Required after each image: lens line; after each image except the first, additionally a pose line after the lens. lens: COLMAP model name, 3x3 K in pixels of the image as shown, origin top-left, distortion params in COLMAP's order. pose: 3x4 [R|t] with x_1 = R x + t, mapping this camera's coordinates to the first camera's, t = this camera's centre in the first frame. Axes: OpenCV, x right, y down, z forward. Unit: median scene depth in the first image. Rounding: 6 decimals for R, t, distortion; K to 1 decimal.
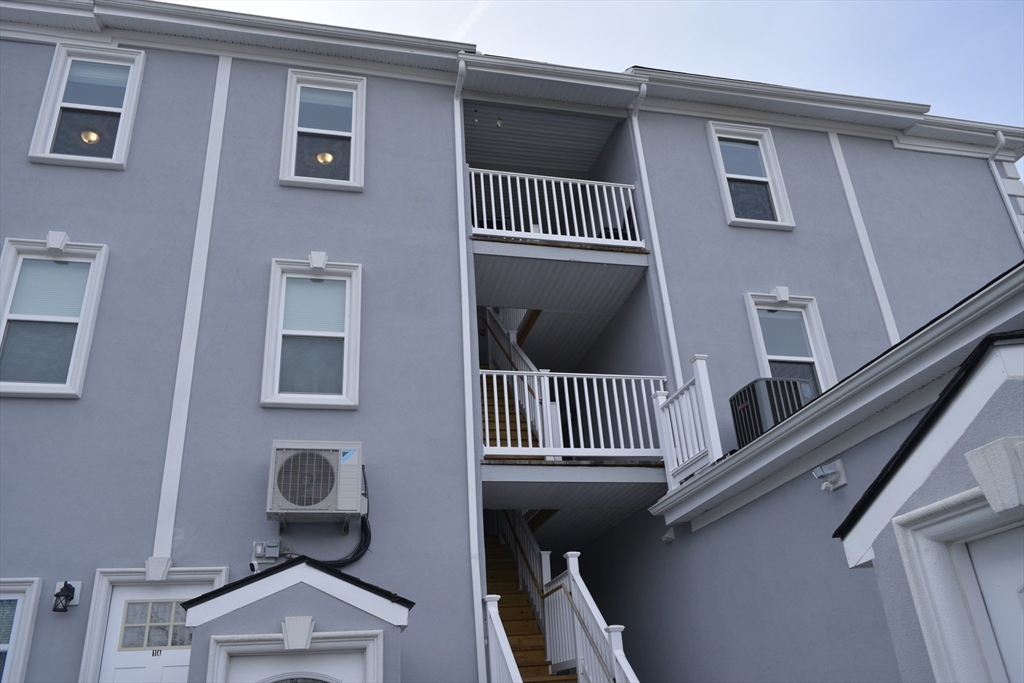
lens RADIAL K [[791.3, 0, 512.4], [0, 791.3, 335.5], [0, 0, 1]] dist [-0.029564, 0.028563]
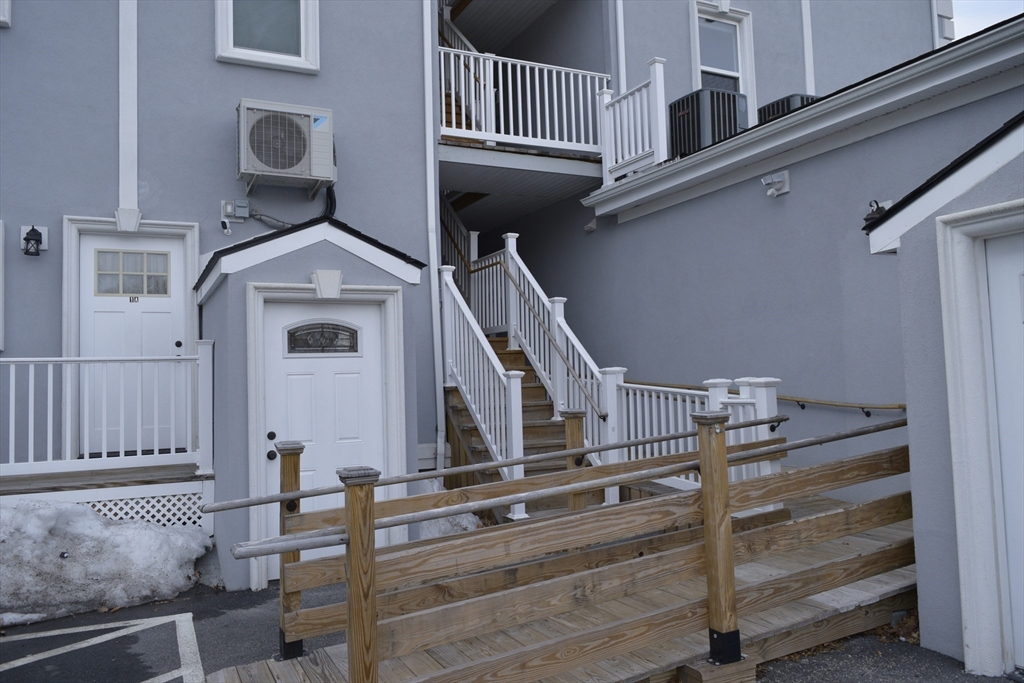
lens RADIAL K [[791.3, 0, 507.0], [0, 791.3, 336.2], [0, 0, 1]] dist [-0.029564, 0.028563]
pose [[0.974171, 0.042343, 0.221808, -0.186707], [-0.122865, 0.923528, 0.363318, 0.011307], [-0.189462, -0.381186, 0.904876, -0.043886]]
